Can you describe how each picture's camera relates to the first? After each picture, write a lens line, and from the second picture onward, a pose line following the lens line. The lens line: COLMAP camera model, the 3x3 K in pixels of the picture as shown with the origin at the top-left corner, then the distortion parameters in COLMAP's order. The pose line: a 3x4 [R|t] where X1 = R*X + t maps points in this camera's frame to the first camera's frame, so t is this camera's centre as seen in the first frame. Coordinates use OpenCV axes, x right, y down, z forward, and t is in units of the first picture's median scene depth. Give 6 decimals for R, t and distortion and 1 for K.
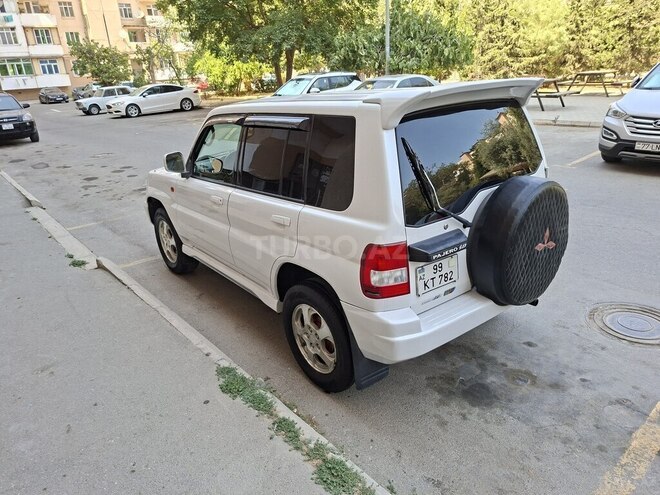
lens RADIAL K [[459.3, 0, 324.2], [0, 459.3, 248.8], [0, 0, 1]] dist [0.053547, -0.057758]
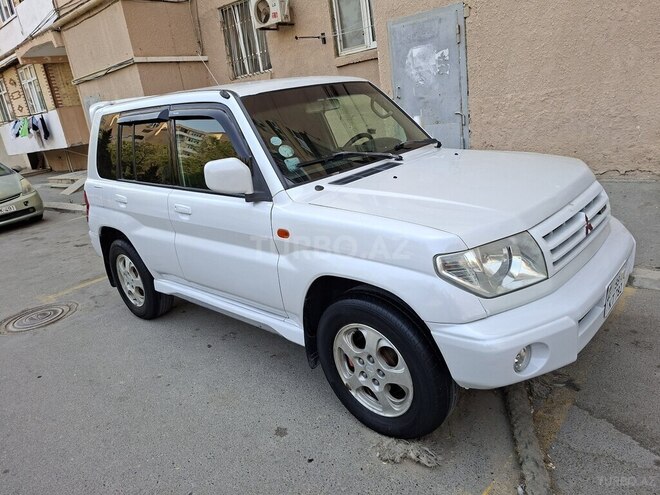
lens RADIAL K [[459.3, 0, 333.7], [0, 459.3, 238.6], [0, 0, 1]] dist [0.053547, -0.057758]
pose [[-0.967623, 0.233267, -0.096391, -0.025527], [0.127535, 0.781433, 0.610817, -0.700177], [0.217807, 0.578748, -0.785882, 2.147007]]
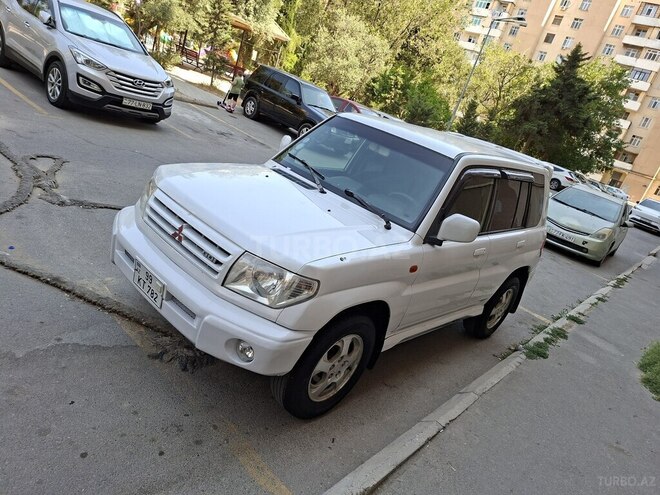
lens RADIAL K [[459.3, 0, 331.7], [0, 459.3, 246.6], [0, 0, 1]] dist [0.053547, -0.057758]
pose [[-0.167580, -0.310489, 0.935689, -1.201078], [0.058669, 0.944288, 0.323850, -0.495208], [-0.984111, 0.109166, -0.140028, 1.569444]]
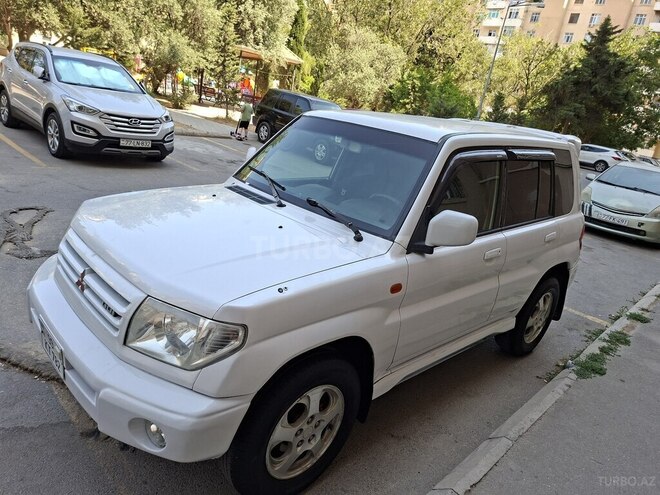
lens RADIAL K [[459.3, 0, 330.7], [0, 459.3, 246.1], [0, 0, 1]] dist [0.053547, -0.057758]
pose [[-0.108476, -0.257540, 0.960160, -1.040859], [0.205005, 0.939303, 0.275106, -0.425537], [-0.972731, 0.226680, -0.049095, 1.410518]]
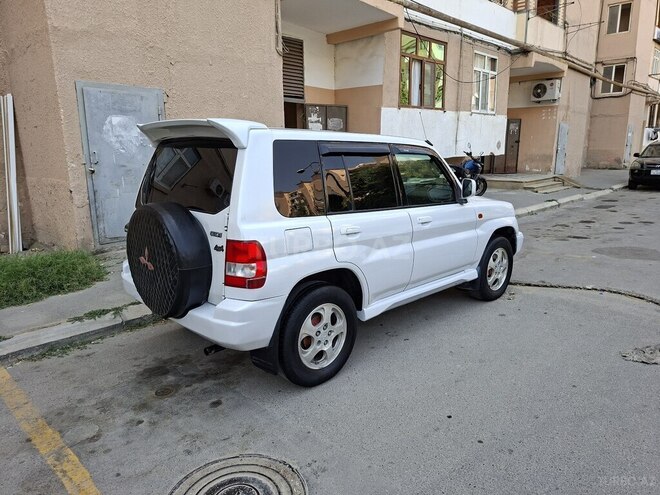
lens RADIAL K [[459.3, 0, 333.3], [0, 459.3, 244.8], [0, 0, 1]] dist [0.053547, -0.057758]
pose [[0.111815, 0.260863, -0.958879, 1.264084], [-0.352683, 0.912531, 0.207127, -0.348599], [0.929038, 0.315020, 0.194037, 0.944228]]
